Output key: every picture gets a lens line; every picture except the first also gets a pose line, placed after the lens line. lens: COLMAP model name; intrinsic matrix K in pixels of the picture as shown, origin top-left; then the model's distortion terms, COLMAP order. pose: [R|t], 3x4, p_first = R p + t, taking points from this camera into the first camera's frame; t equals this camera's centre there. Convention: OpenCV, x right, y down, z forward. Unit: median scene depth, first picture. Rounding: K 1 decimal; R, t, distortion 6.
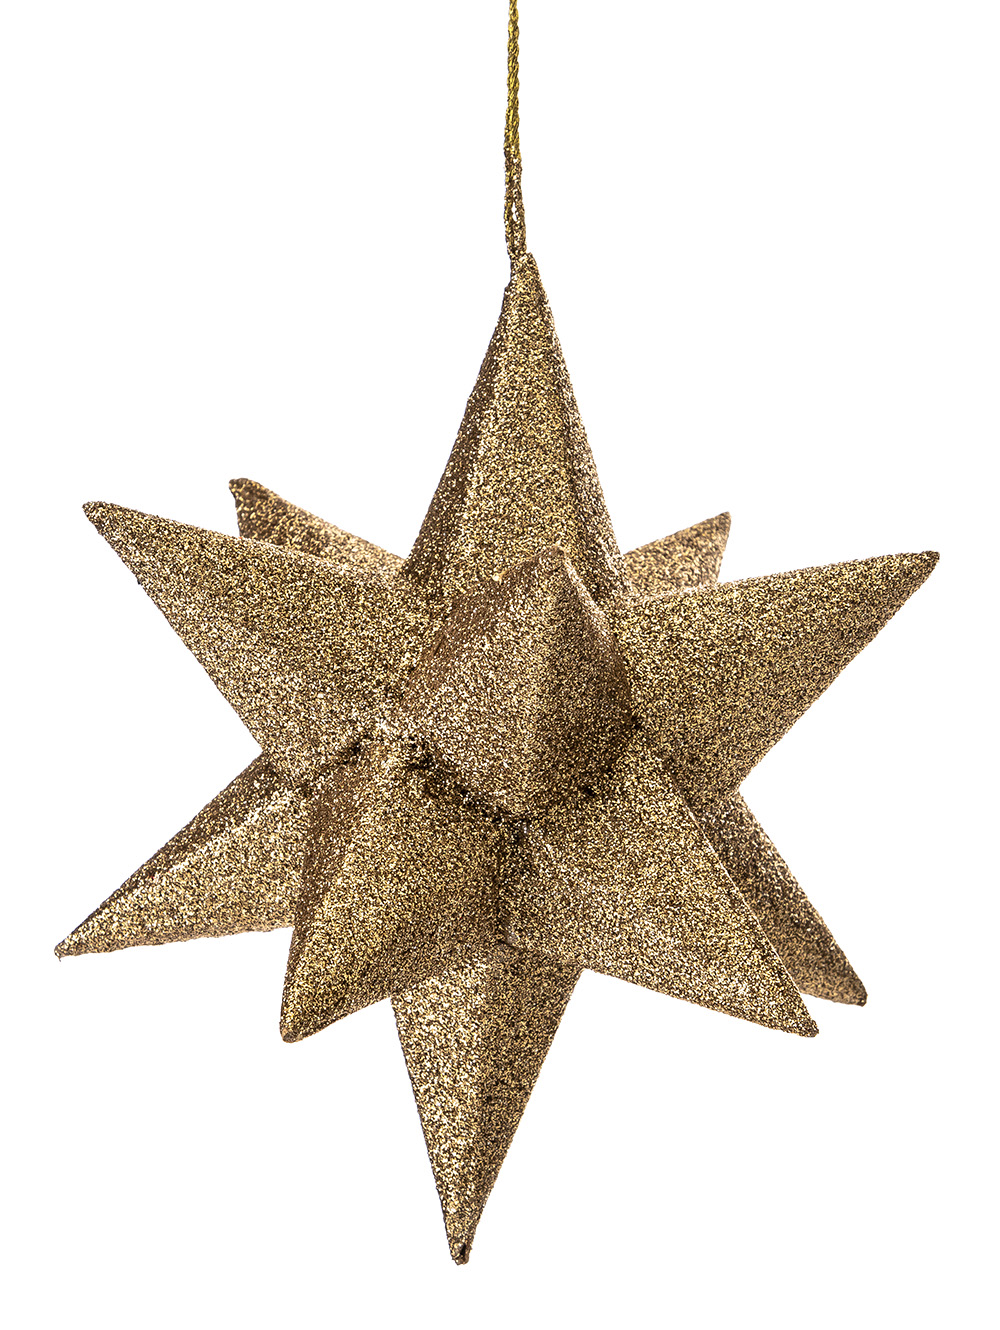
lens RADIAL K [[6142.4, 0, 500.0], [0, 6142.4, 665.0], [0, 0, 1]] dist [0.151285, 4.048300]
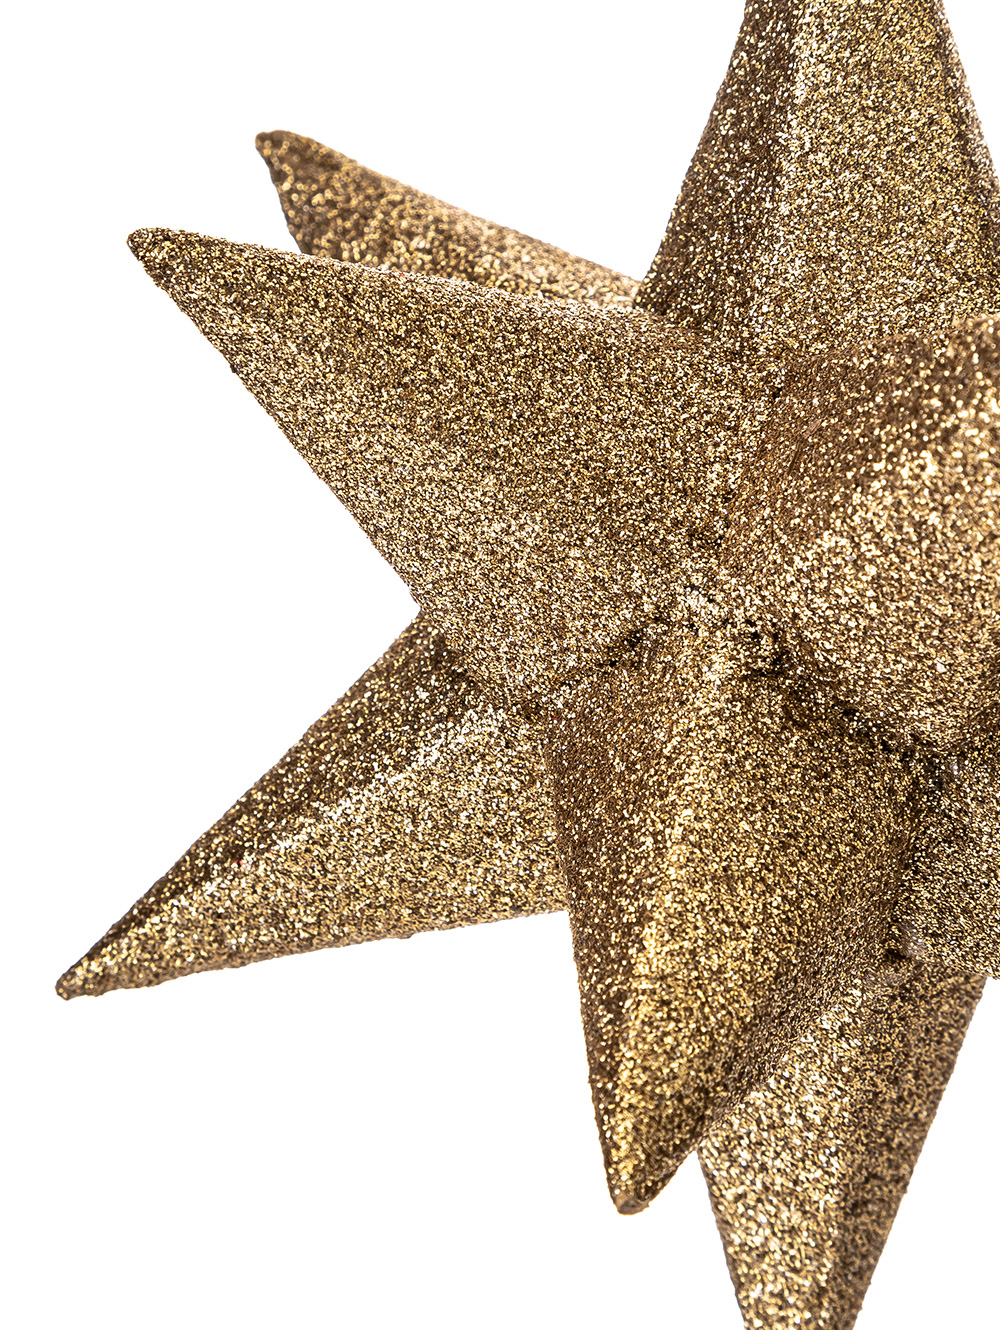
lens RADIAL K [[6343.8, 0, 498.9], [0, 6343.8, 547.3], [0, 0, 1]] dist [-0.021637, 5.204454]
pose [[0.987545, -0.067240, 0.142246, -0.117394], [0.054042, 0.994038, 0.094694, -0.050286], [-0.147765, -0.085828, 0.985291, 0.427713]]
